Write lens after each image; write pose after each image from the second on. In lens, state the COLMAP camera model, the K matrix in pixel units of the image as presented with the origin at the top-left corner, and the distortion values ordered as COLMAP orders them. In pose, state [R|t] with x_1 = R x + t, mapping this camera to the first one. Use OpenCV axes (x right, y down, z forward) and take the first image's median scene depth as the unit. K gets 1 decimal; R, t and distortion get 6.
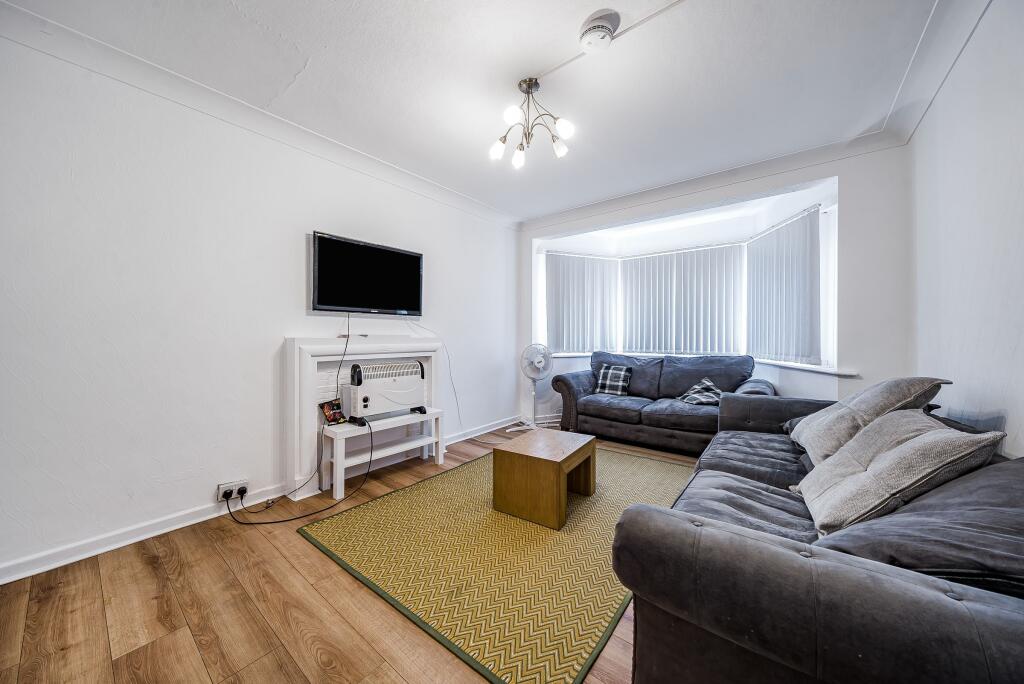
lens RADIAL K [[354.1, 0, 513.7], [0, 354.1, 332.9], [0, 0, 1]] dist [-0.002362, -0.000129]
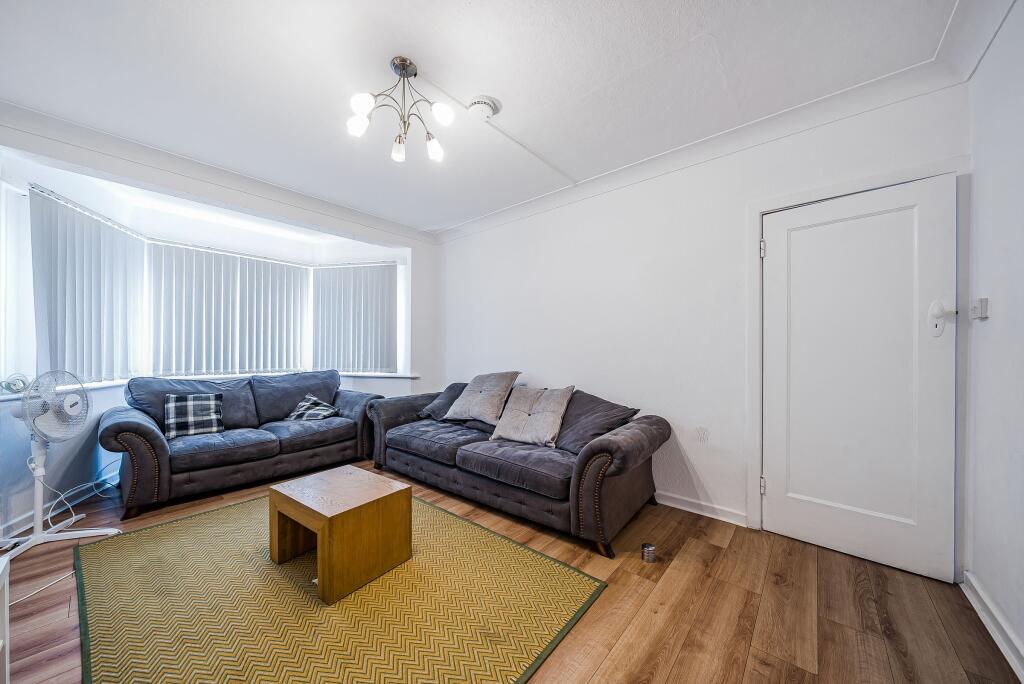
lens RADIAL K [[351.0, 0, 512.0], [0, 351.0, 342.0], [0, 0, 1]] dist [-0.022677, 0.005214]
pose [[0.051504, 0.026184, 0.998329, -0.410430], [-0.005858, 0.999647, -0.025917, 0.000719], [-0.998656, -0.004514, 0.051639, 0.342404]]
